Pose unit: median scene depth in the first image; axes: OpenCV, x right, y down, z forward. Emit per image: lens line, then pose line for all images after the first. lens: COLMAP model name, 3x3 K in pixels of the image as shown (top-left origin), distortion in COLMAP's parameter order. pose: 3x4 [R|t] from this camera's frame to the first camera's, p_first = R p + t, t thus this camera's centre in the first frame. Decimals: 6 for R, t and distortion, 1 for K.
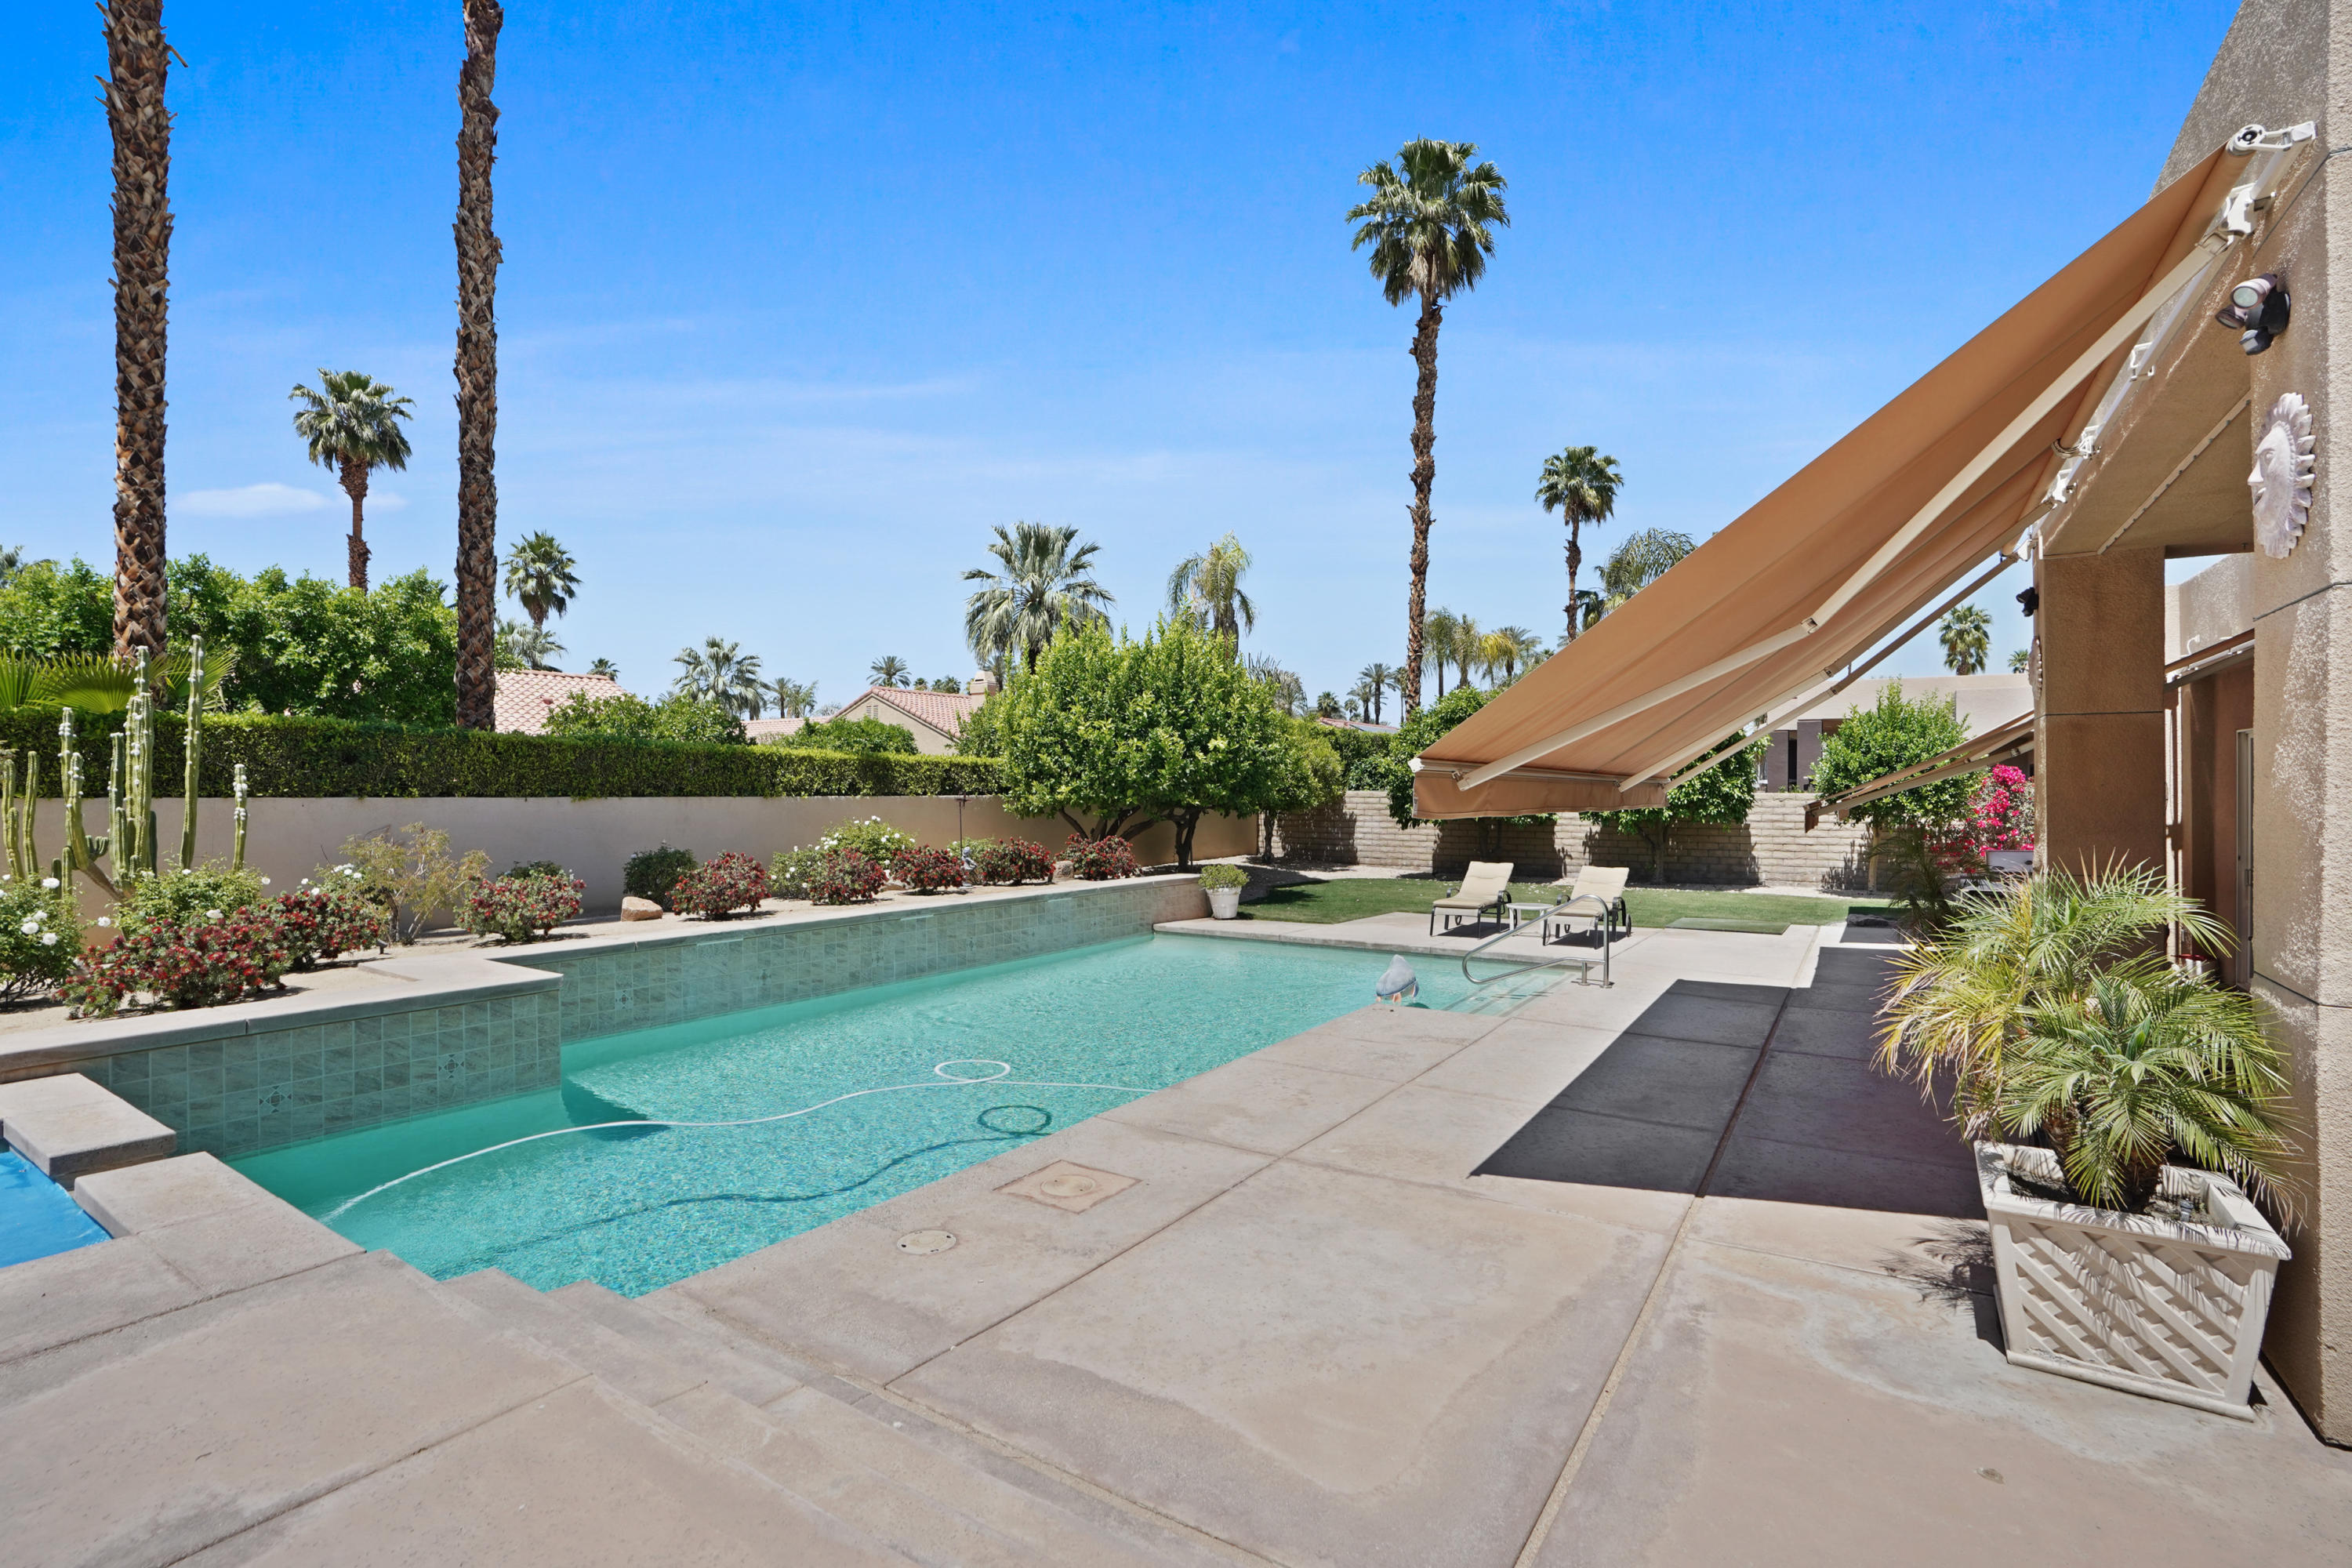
lens RADIAL K [[1113.4, 0, 1178.5], [0, 1113.4, 772.4], [0, 0, 1]] dist [-0.053238, 0.021244]
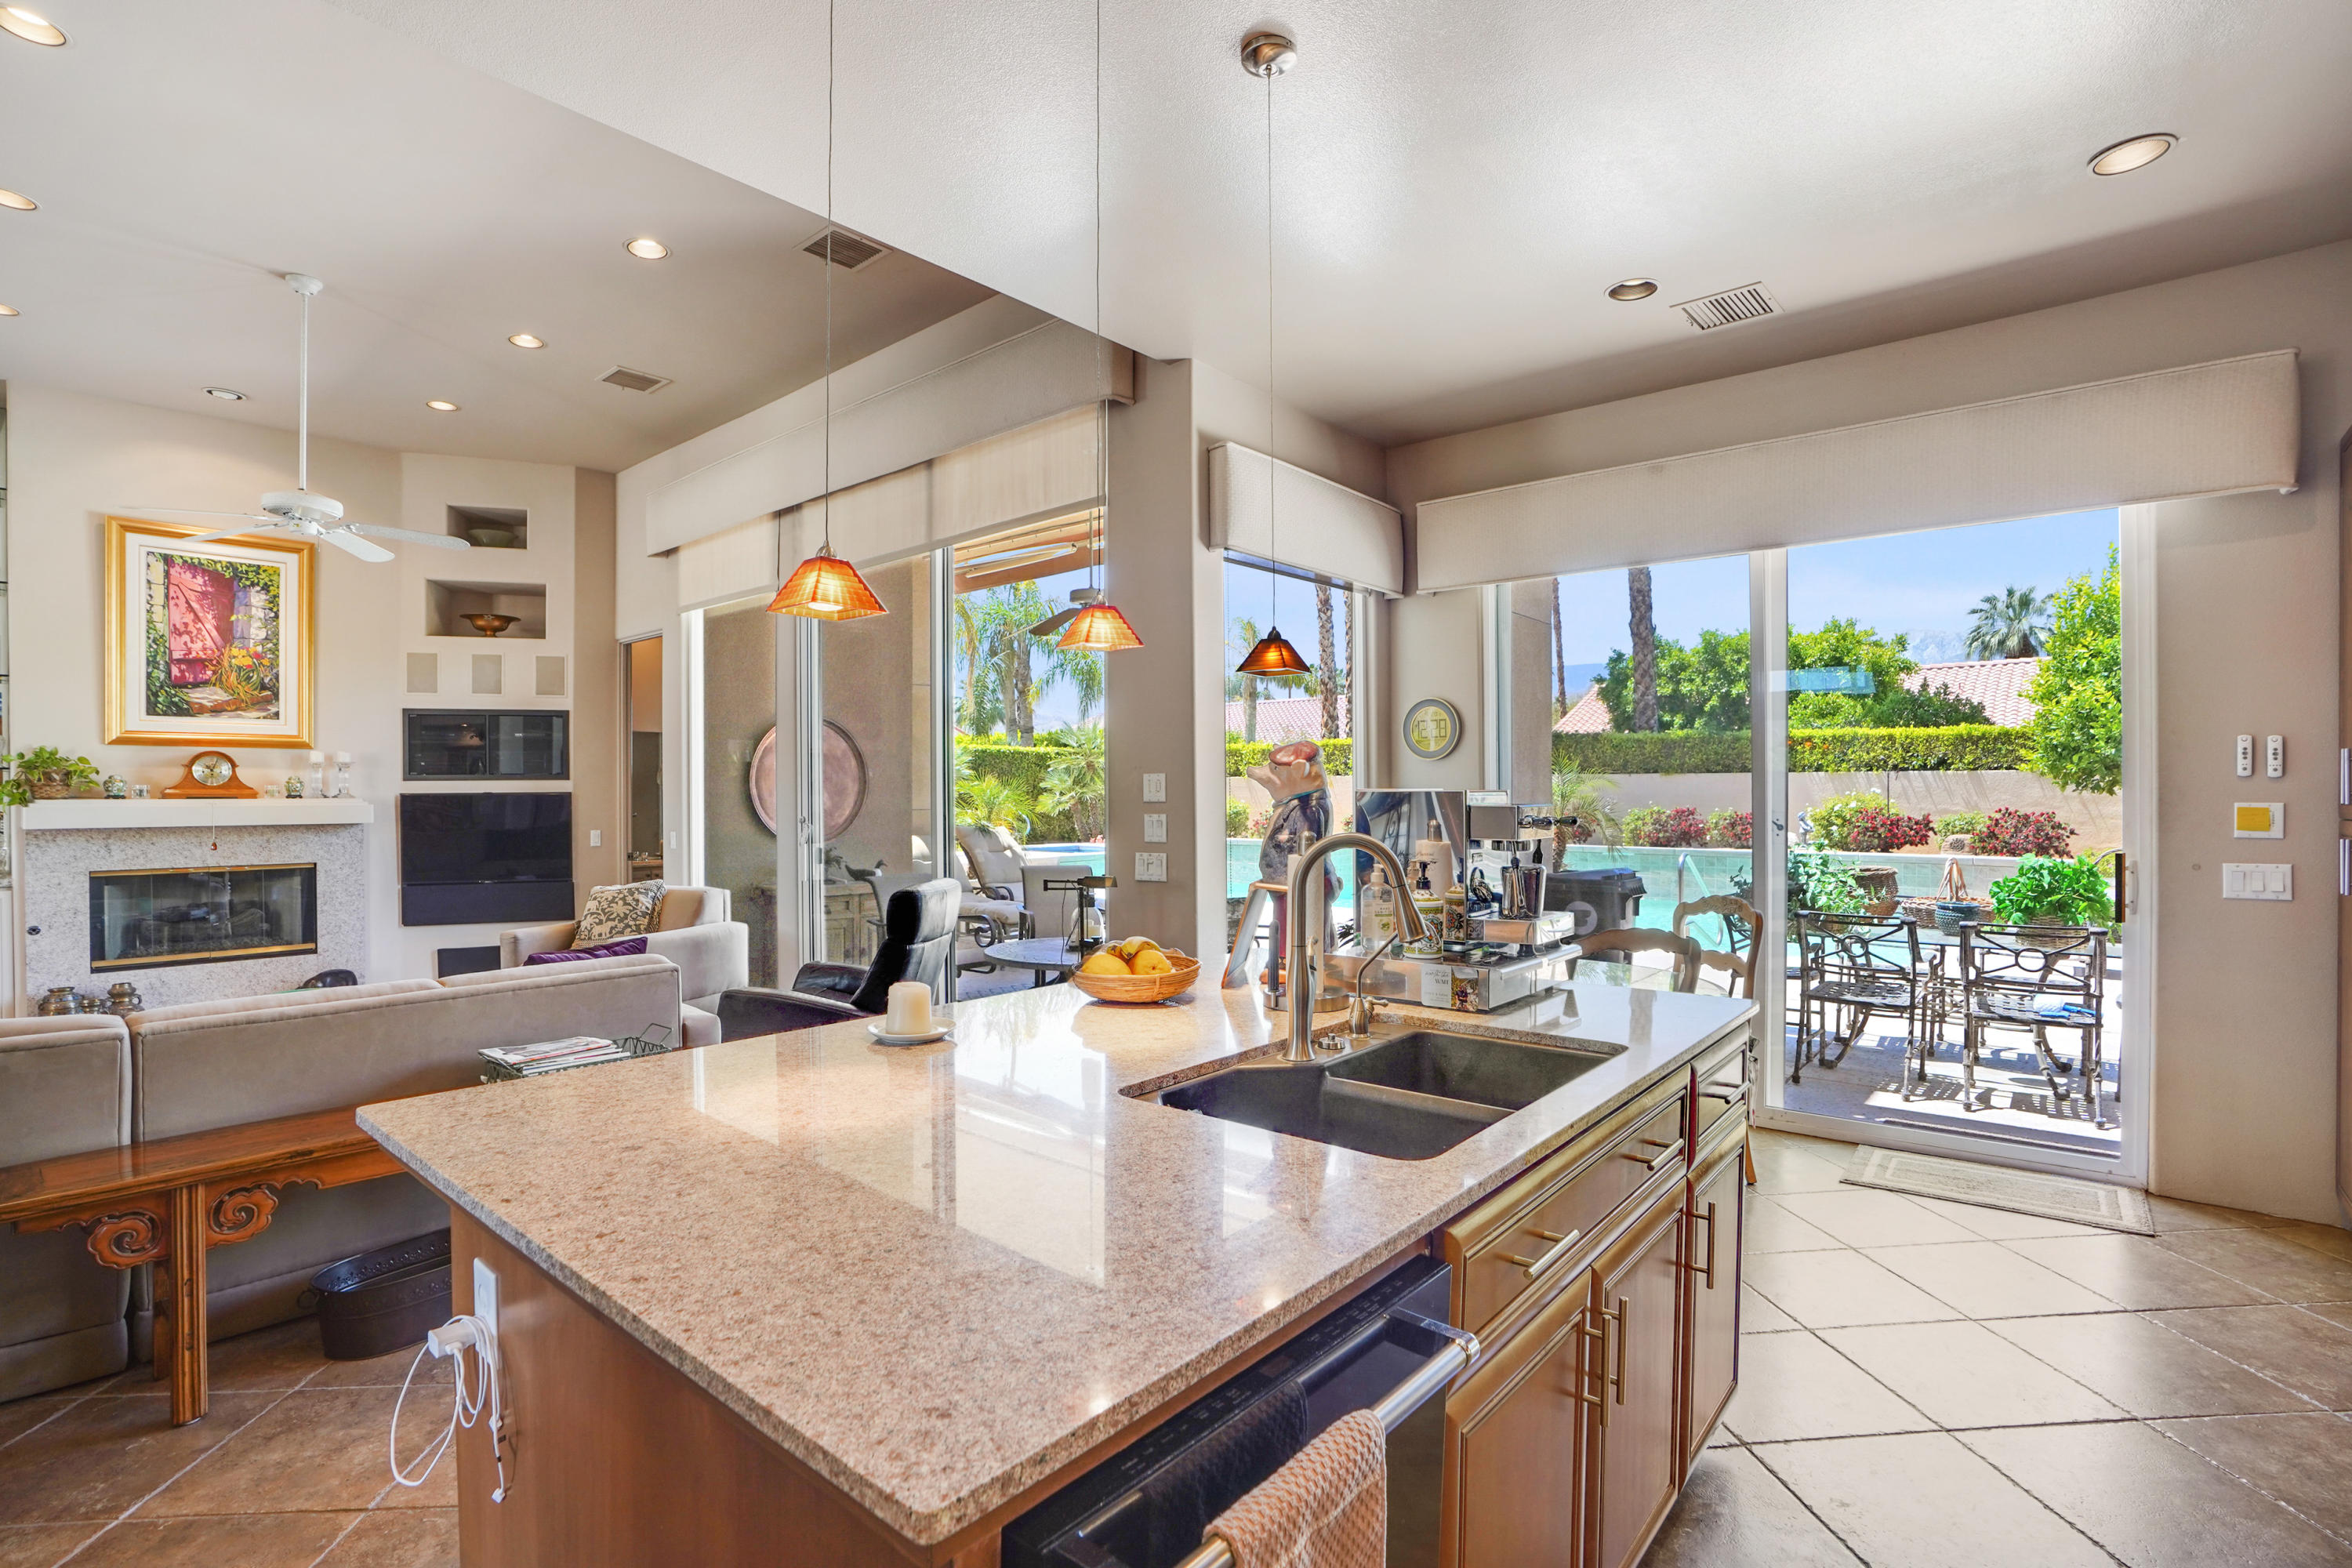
lens RADIAL K [[1113.4, 0, 1156.8], [0, 1113.4, 796.4], [0, 0, 1]] dist [-0.053238, 0.021244]
pose [[-0.133360, 0.005667, -0.991052, 1.044157], [0.019532, 0.999804, 0.003089, 0.035798], [0.990875, -0.018945, -0.133444, 0.510387]]
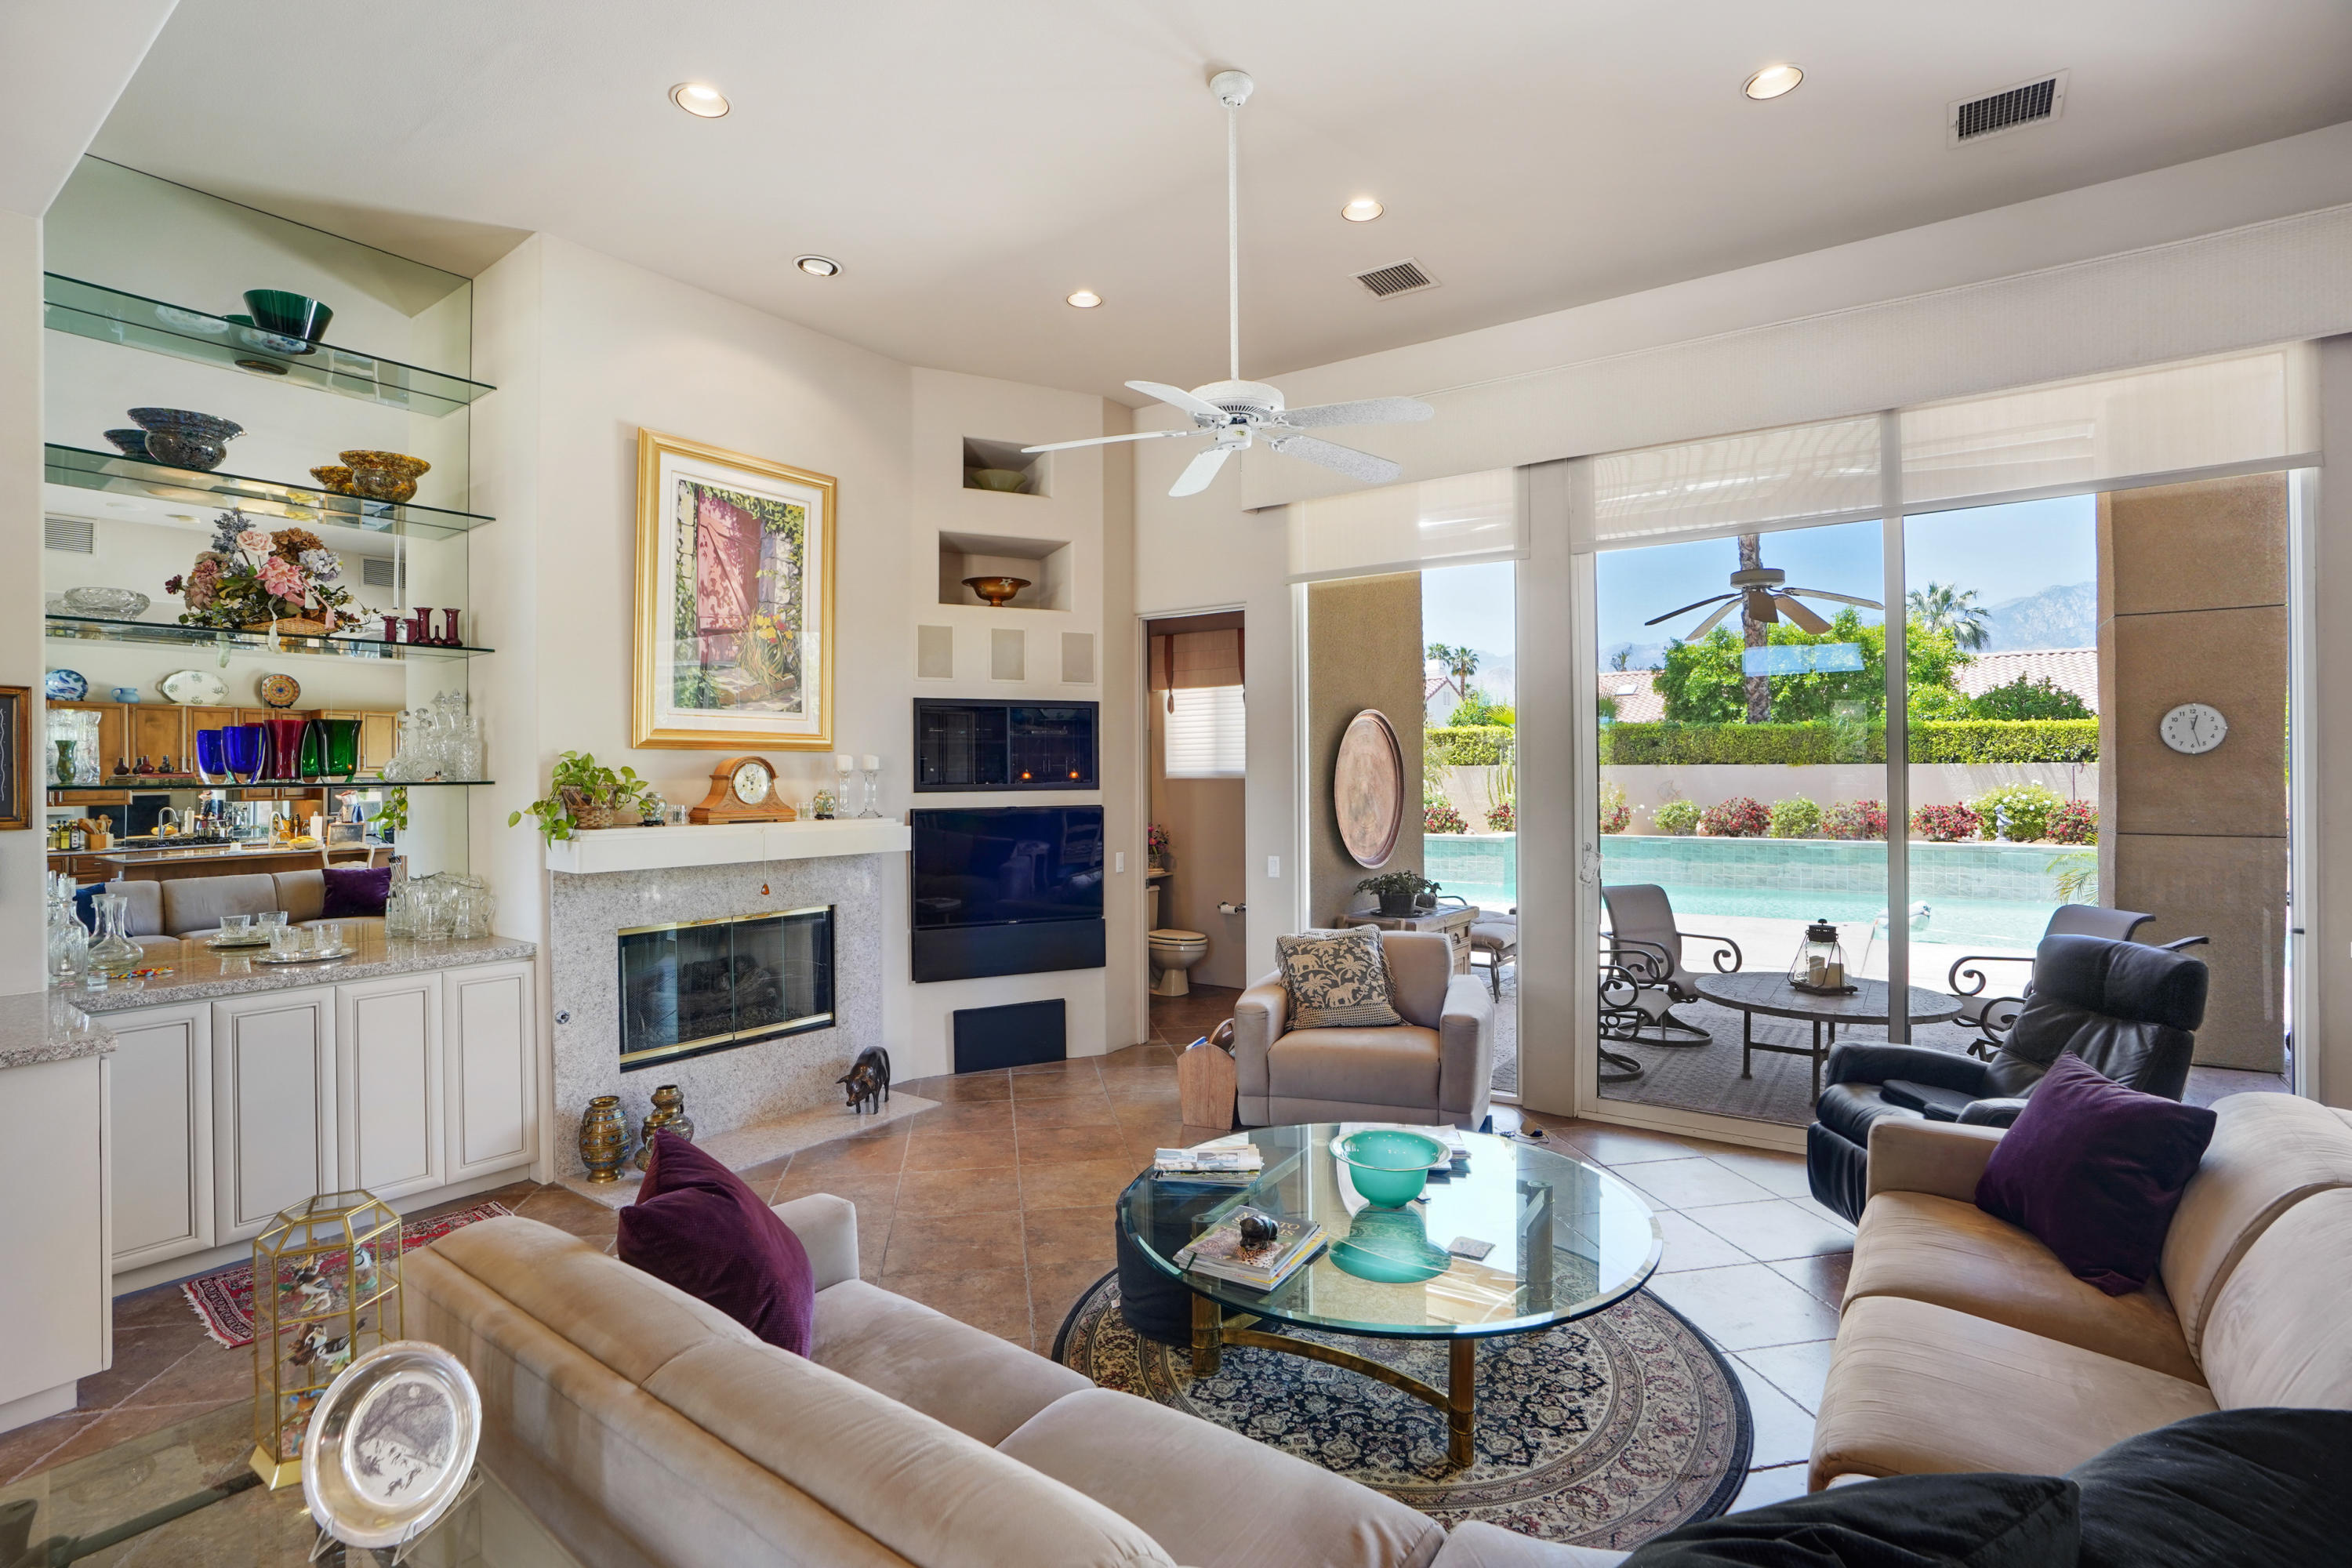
lens RADIAL K [[1113.4, 0, 1159.0], [0, 1113.4, 769.3], [0, 0, 1]] dist [-0.053238, 0.021244]
pose [[-0.023598, -0.003675, -0.999715, 0.975666], [0.021085, 0.999769, -0.004172, 0.017122], [0.999499, -0.021177, -0.023515, 0.168320]]
